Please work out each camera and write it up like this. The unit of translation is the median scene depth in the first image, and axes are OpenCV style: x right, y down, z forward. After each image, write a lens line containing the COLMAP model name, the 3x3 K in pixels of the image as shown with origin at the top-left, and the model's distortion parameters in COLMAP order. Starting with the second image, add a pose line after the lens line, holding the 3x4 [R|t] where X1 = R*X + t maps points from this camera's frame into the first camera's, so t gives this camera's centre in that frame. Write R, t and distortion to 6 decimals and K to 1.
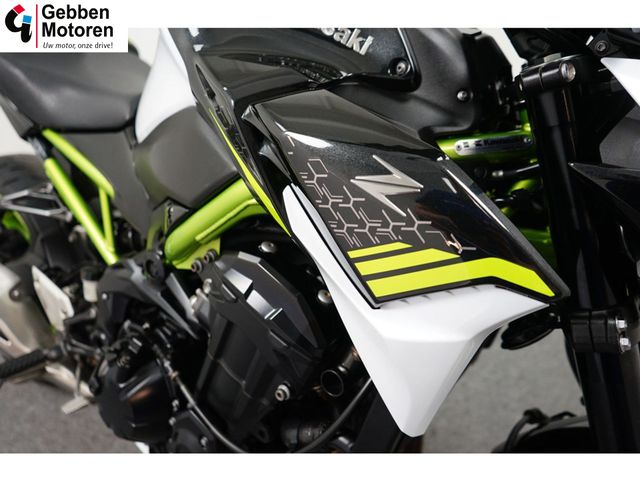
lens RADIAL K [[484.8, 0, 320.0], [0, 484.8, 240.0], [0, 0, 1]] dist [-0.006570, -0.001343]
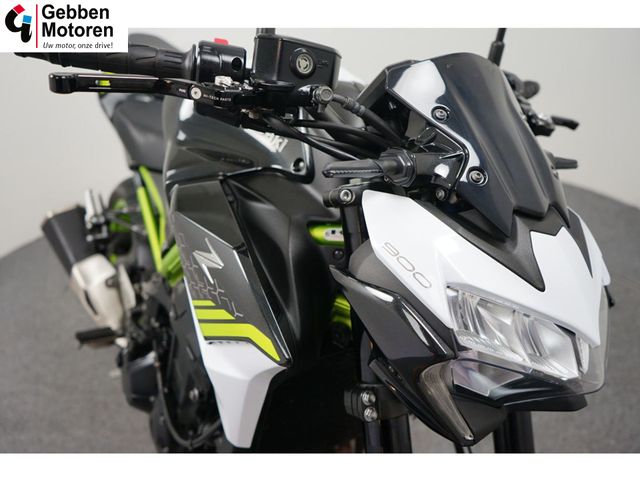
lens RADIAL K [[484.8, 0, 320.0], [0, 484.8, 240.0], [0, 0, 1]] dist [-0.006570, -0.001343]
pose [[0.932796, 0.143052, -0.330799, 0.869028], [-0.156294, 0.987616, -0.013635, -0.194021], [0.324752, 0.064421, 0.943603, -0.249316]]
